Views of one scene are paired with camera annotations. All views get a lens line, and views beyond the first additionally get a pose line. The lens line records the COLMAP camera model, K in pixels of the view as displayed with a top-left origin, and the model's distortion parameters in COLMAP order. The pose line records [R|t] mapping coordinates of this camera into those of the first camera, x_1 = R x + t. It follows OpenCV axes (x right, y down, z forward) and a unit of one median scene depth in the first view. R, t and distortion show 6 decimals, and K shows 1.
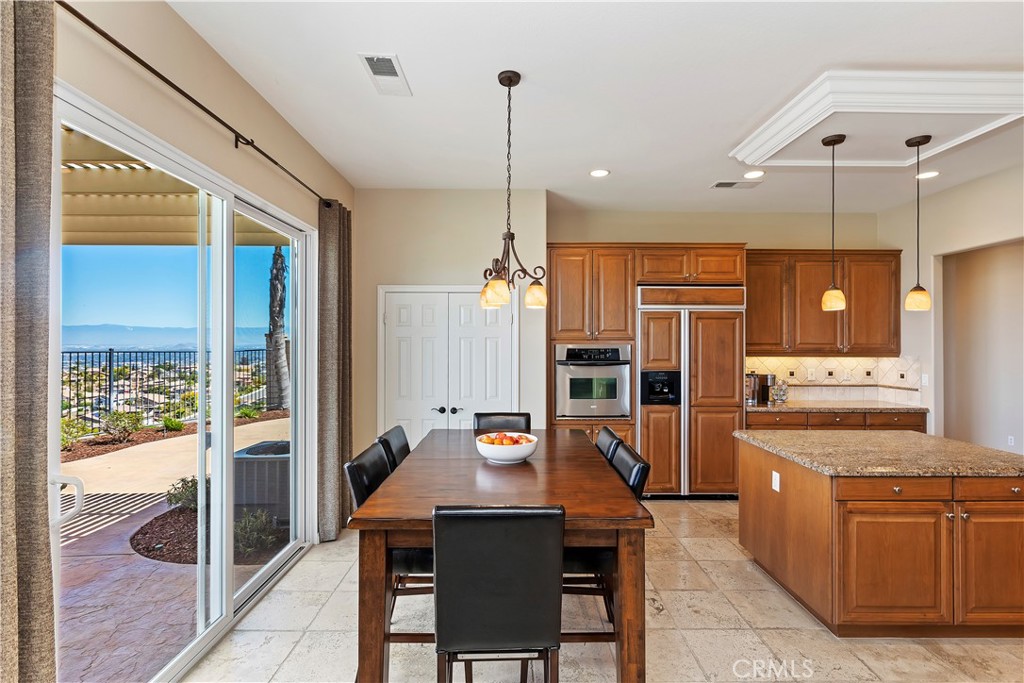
lens RADIAL K [[473.0, 0, 522.1], [0, 473.0, 339.8], [0, 0, 1]] dist [0.017907, -0.003776]
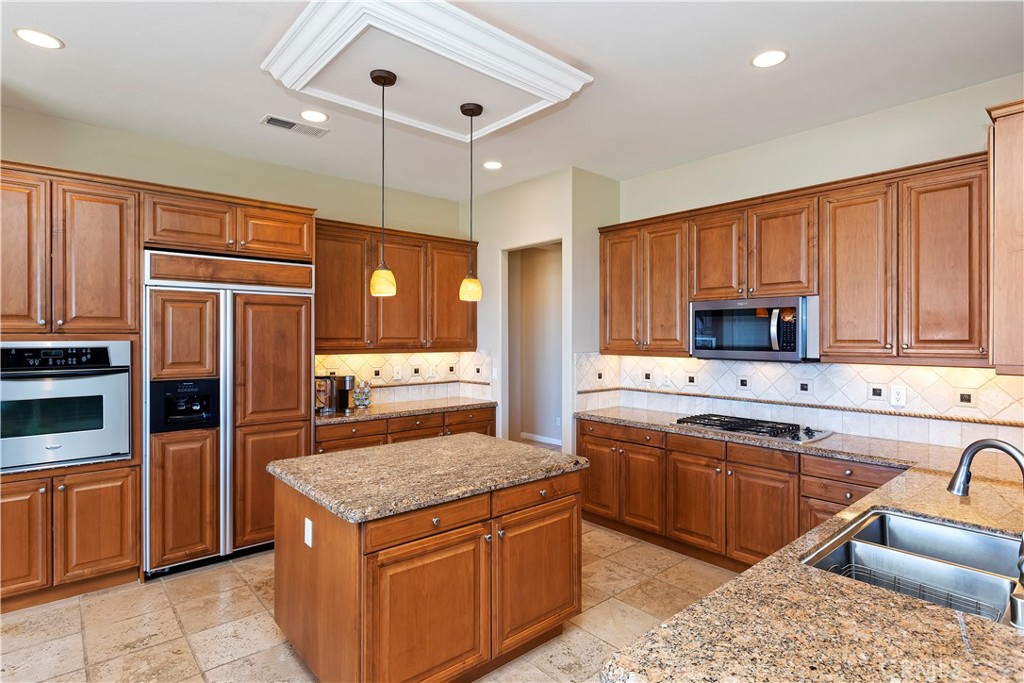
lens RADIAL K [[531.3, 0, 509.5], [0, 531.3, 335.9], [0, 0, 1]] dist [0.015362, 0.000477]
pose [[0.773757, -0.001725, 0.633481, 0.167292], [-0.001300, 0.999990, 0.004311, -0.000056], [-0.633482, -0.004159, 0.773747, 0.124174]]
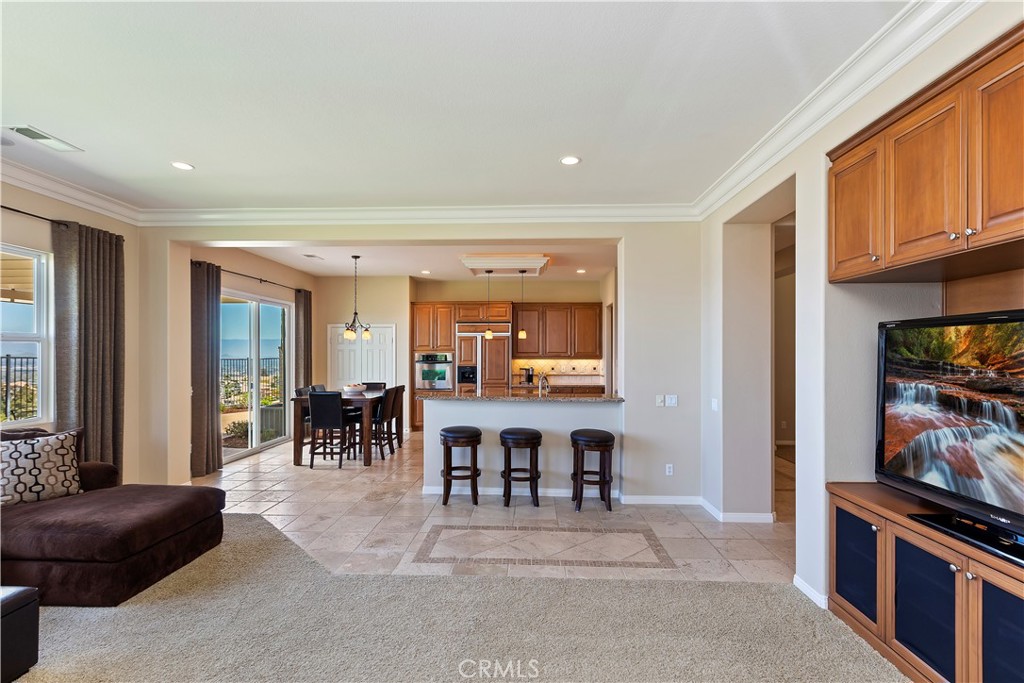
lens RADIAL K [[487.6, 0, 516.4], [0, 487.6, 348.2], [0, 0, 1]] dist [0.012851, 0.000590]
pose [[0.998597, -0.005033, -0.052719, 0.605138], [0.004697, 0.999968, -0.006496, 0.004624], [0.052750, 0.006239, 0.998588, -1.031246]]
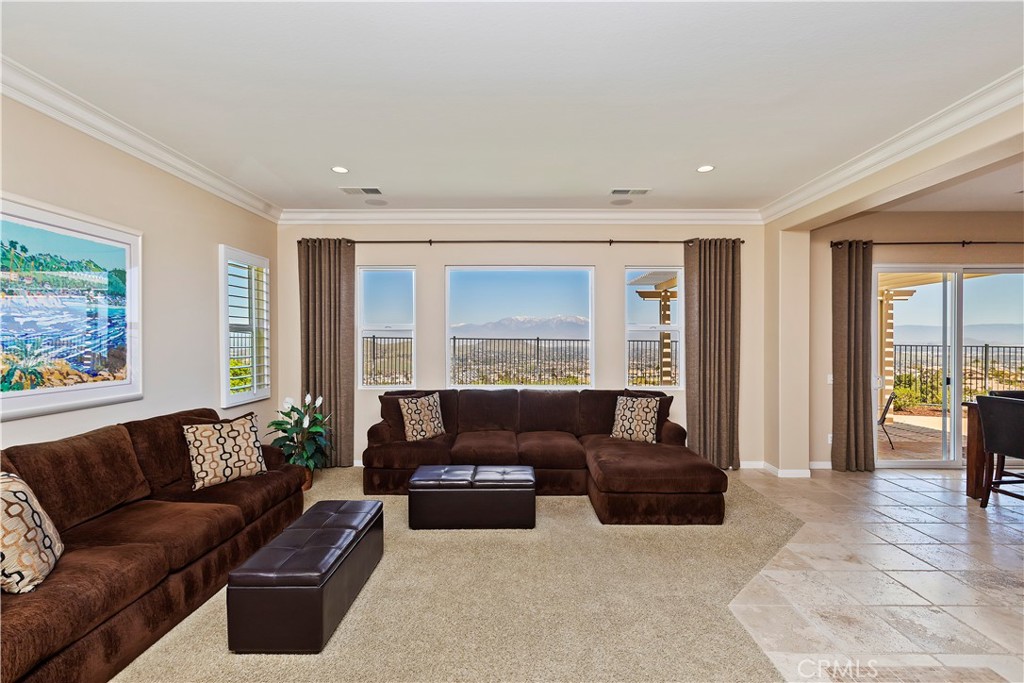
lens RADIAL K [[473.0, 0, 519.4], [0, 473.0, 341.1], [0, 0, 1]] dist [0.017907, -0.003776]
pose [[-0.020867, -0.002217, -0.999780, 0.892652], [0.003964, 0.999989, -0.002300, 0.008881], [0.999774, -0.004012, -0.020858, -0.553779]]
